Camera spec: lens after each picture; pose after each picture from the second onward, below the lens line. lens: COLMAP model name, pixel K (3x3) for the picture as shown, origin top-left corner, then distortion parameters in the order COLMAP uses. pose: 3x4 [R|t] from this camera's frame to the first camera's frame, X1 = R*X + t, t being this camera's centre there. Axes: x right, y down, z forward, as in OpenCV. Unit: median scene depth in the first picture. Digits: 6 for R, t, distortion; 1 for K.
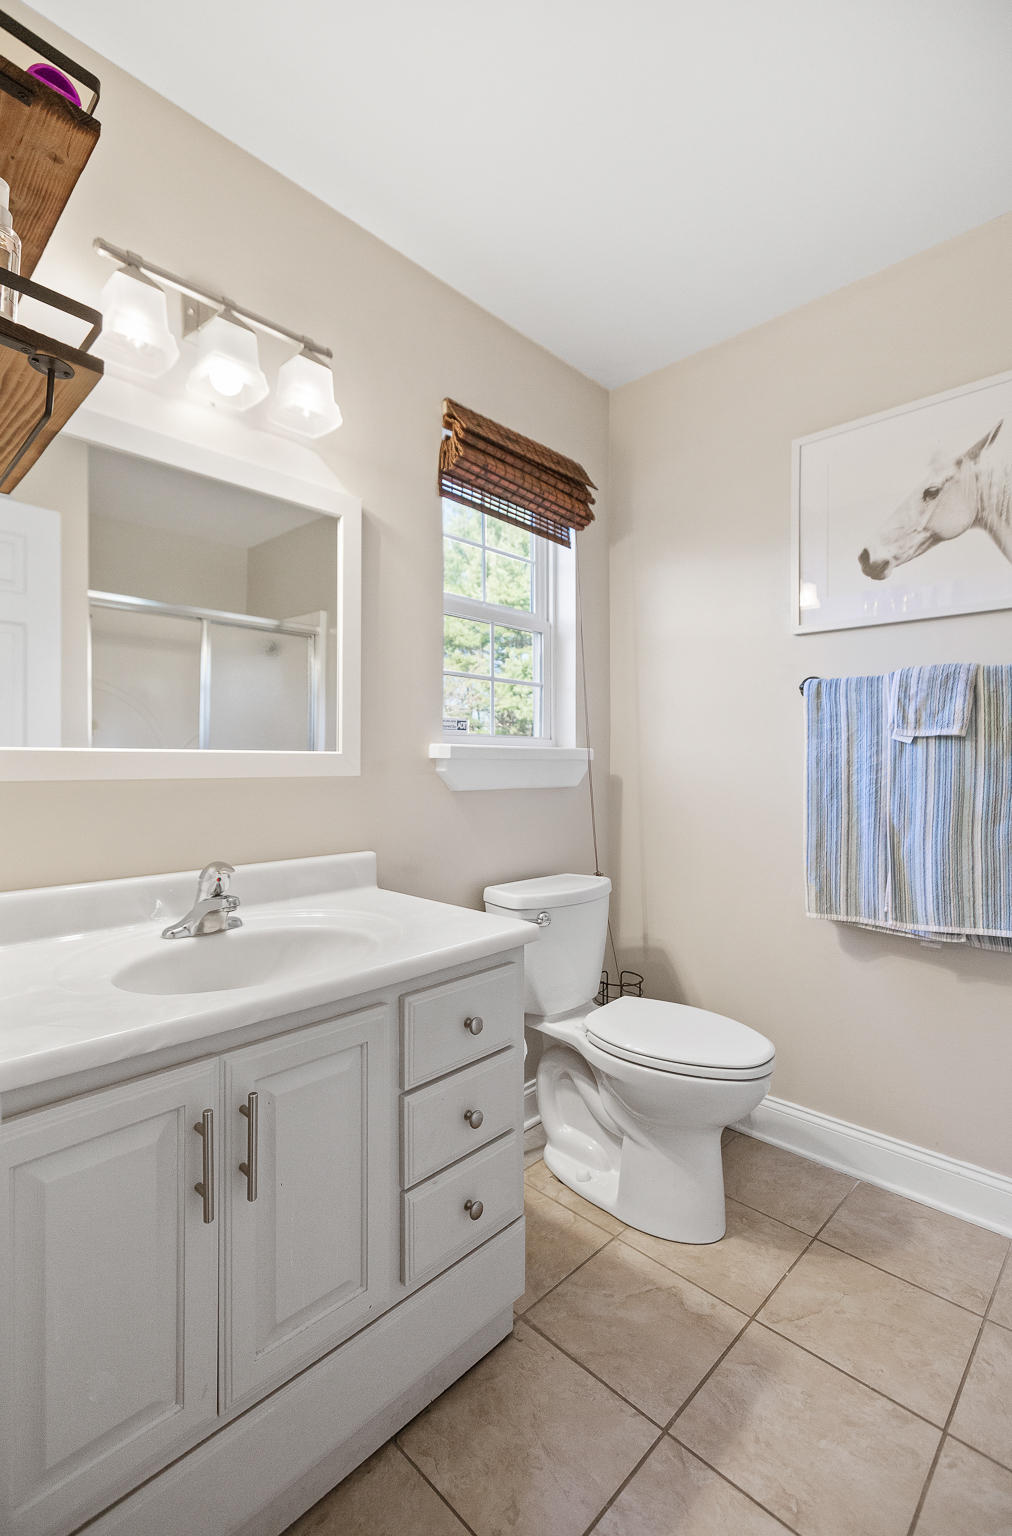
lens RADIAL K [[684.8, 0, 506.0], [0, 684.8, 768.0], [0, 0, 1]] dist [-0.002847, -0.000412]
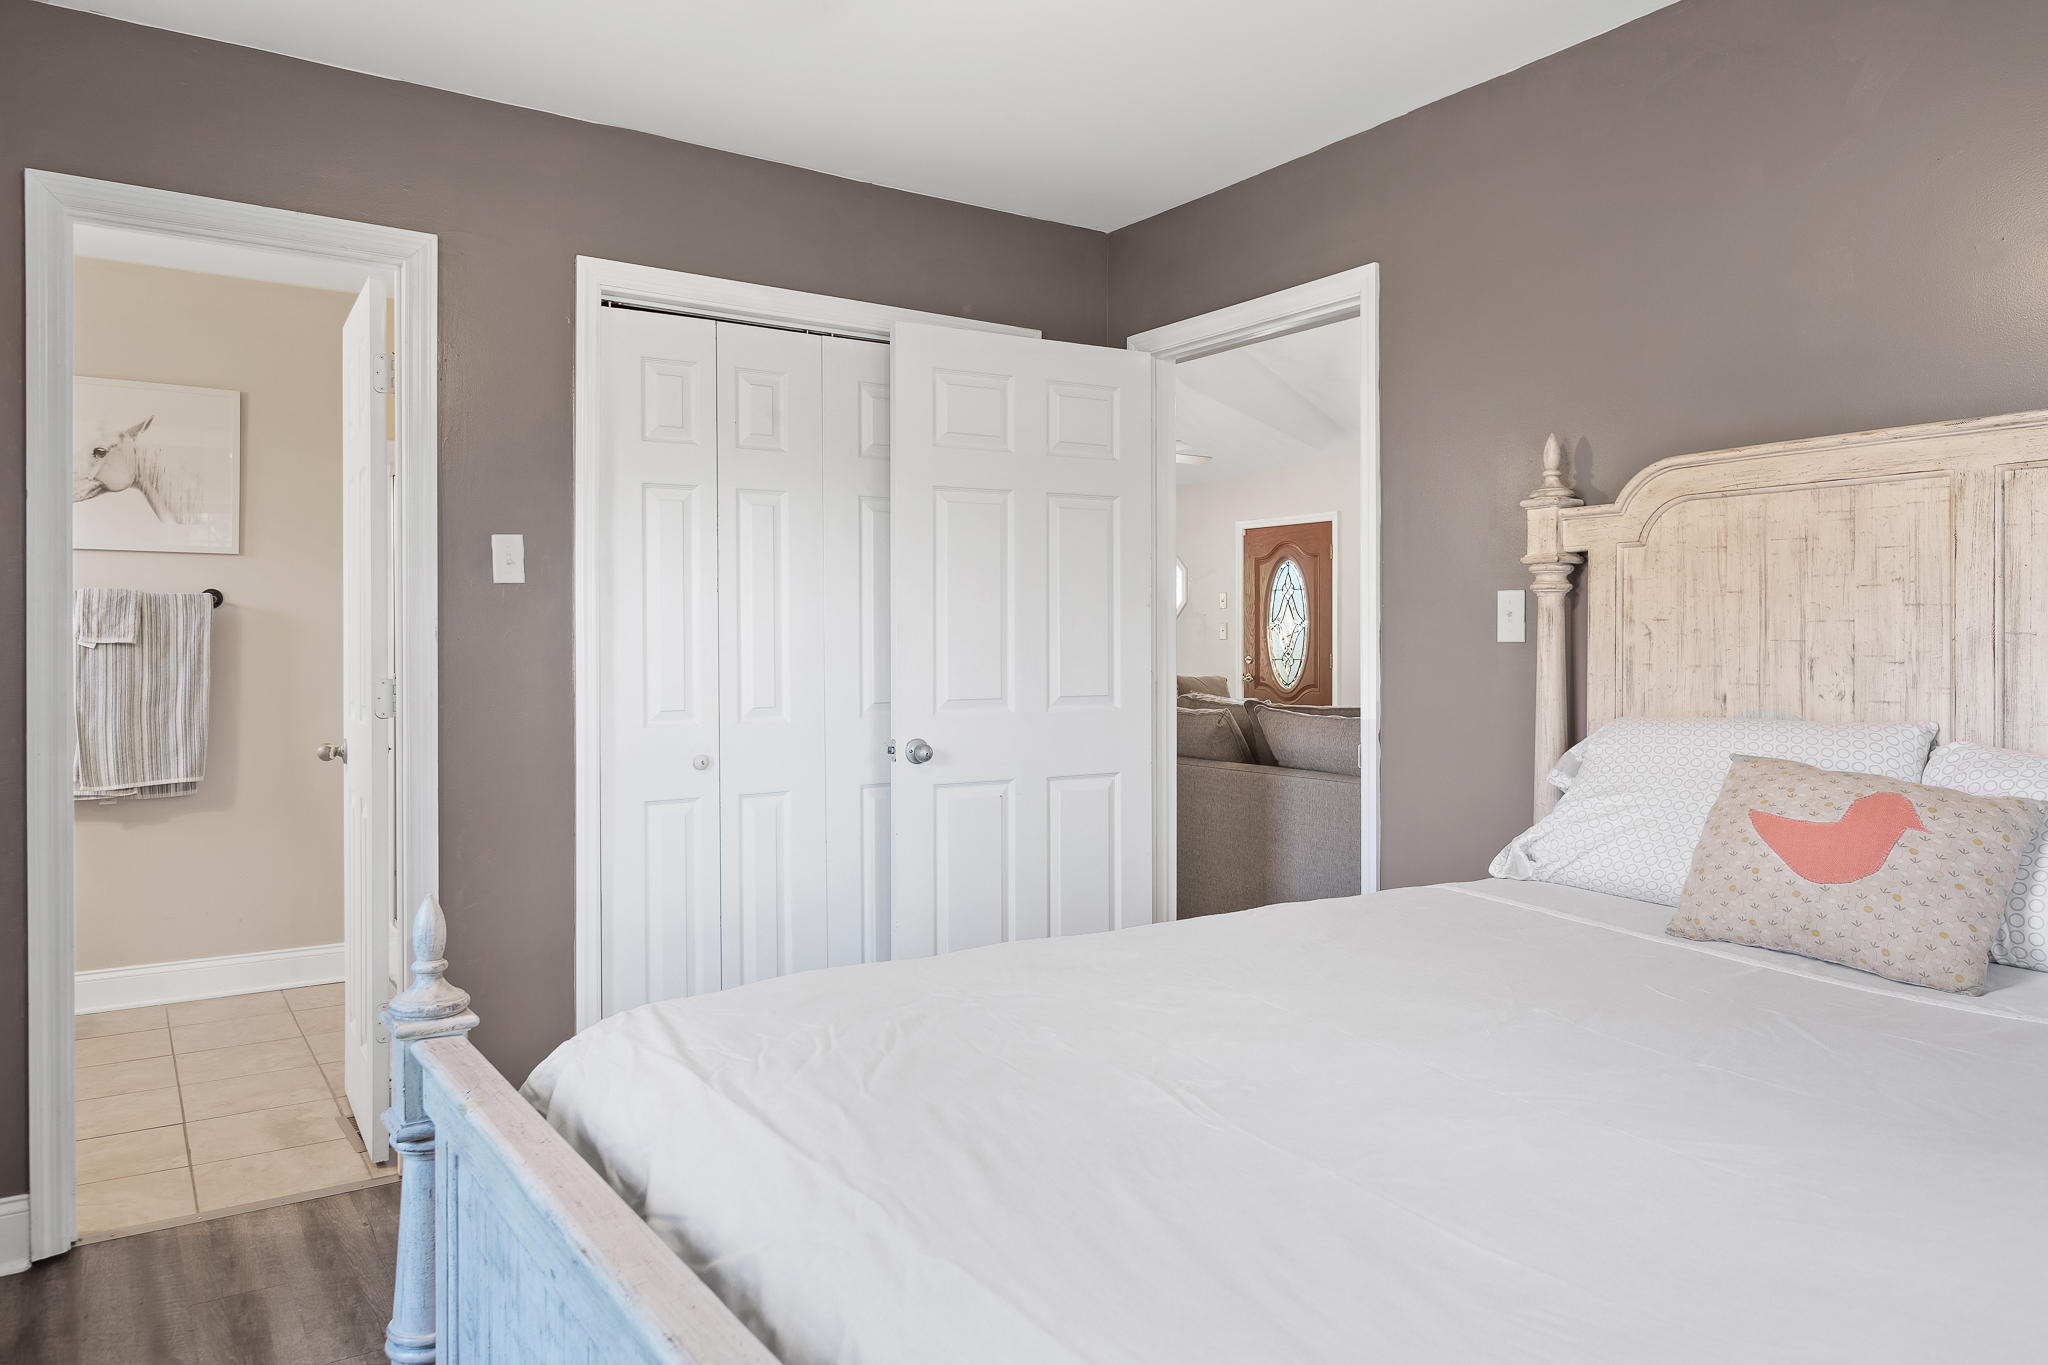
lens RADIAL K [[1404.1, 0, 1024.0], [0, 1404.1, 682.5], [0, 0, 1]] dist [0.004928, 0.000970]
pose [[0.213299, -0.013847, 0.976889, -1.651457], [0.002563, 0.999904, 0.013613, -0.002607], [-0.976984, -0.000400, 0.213314, -1.301712]]
